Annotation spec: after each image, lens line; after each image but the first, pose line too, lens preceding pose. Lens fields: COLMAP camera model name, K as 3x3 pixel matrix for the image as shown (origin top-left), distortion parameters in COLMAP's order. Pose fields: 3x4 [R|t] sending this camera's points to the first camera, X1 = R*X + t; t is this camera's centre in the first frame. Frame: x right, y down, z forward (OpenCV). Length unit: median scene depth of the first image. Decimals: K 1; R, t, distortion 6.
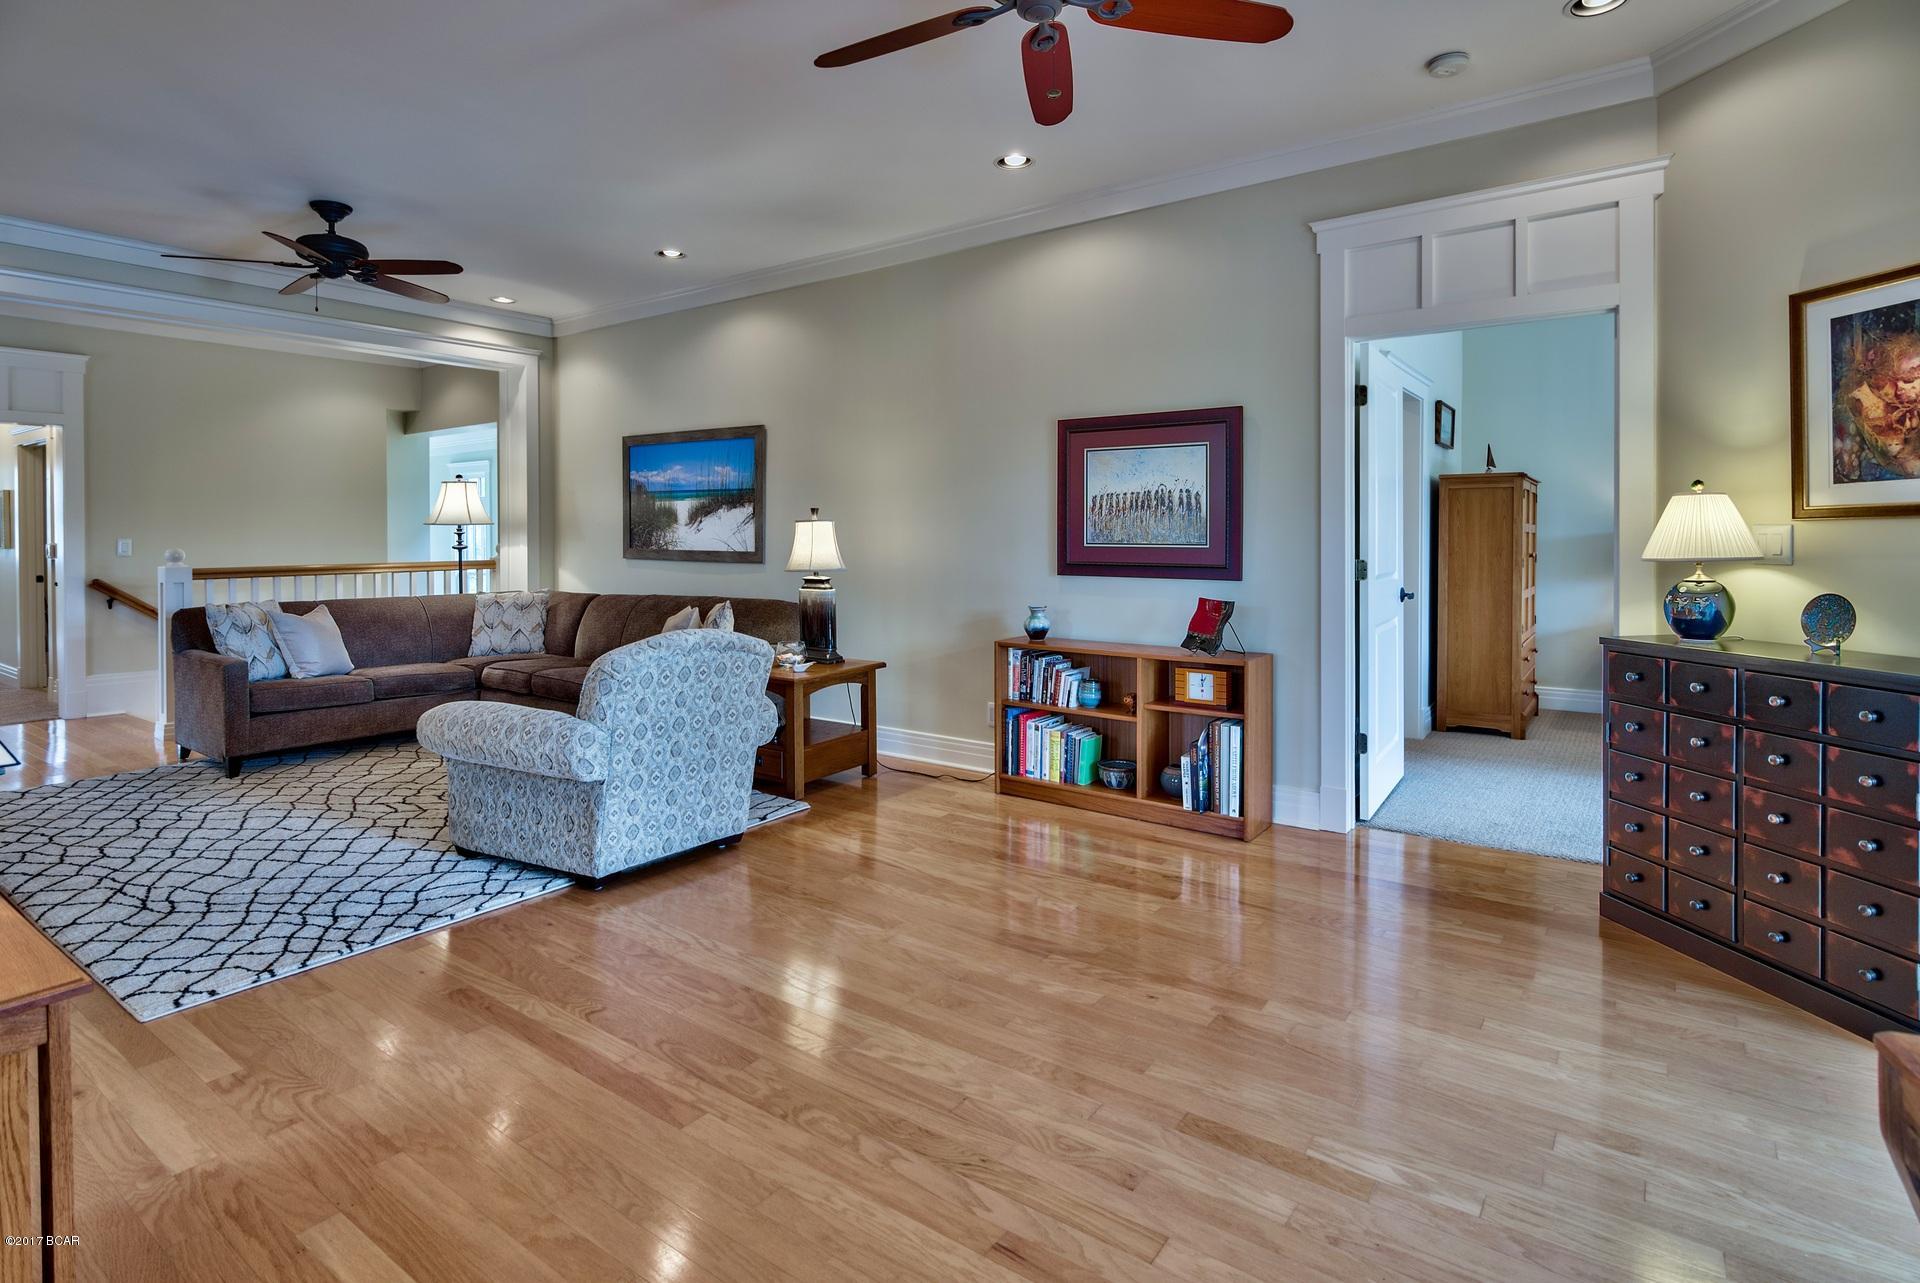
lens RADIAL K [[972.0, 0, 941.5], [0, 972.0, 546.8], [0, 0, 1]] dist [-0.009507, 0.005116]
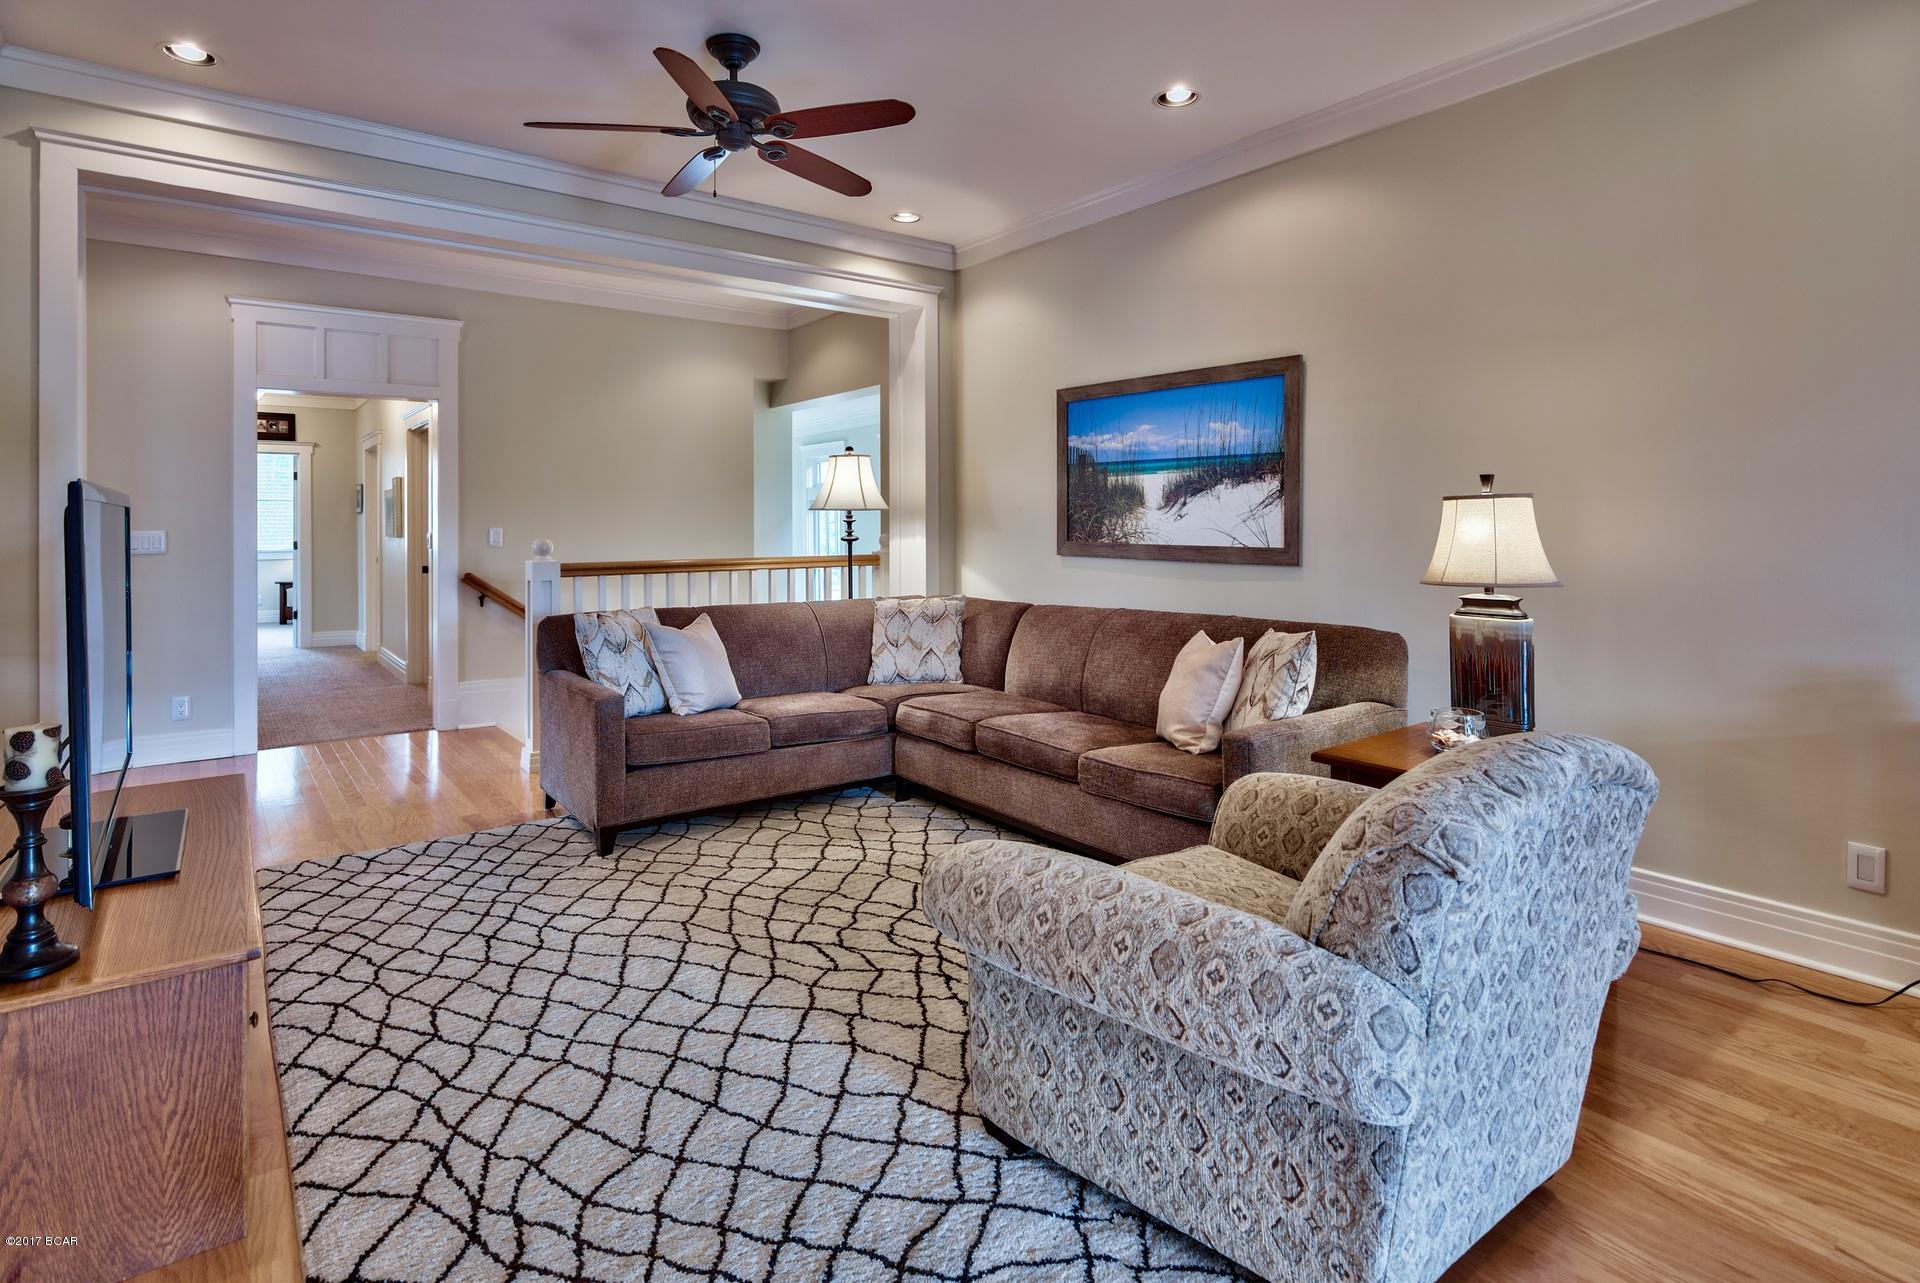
lens RADIAL K [[972.0, 0, 936.1], [0, 972.0, 536.5], [0, 0, 1]] dist [-0.009507, 0.005116]
pose [[0.957719, 0.003815, -0.287680, -0.305274], [-0.003909, 0.999992, 0.000249, -0.002691], [0.287678, 0.000886, 0.957727, 0.399197]]
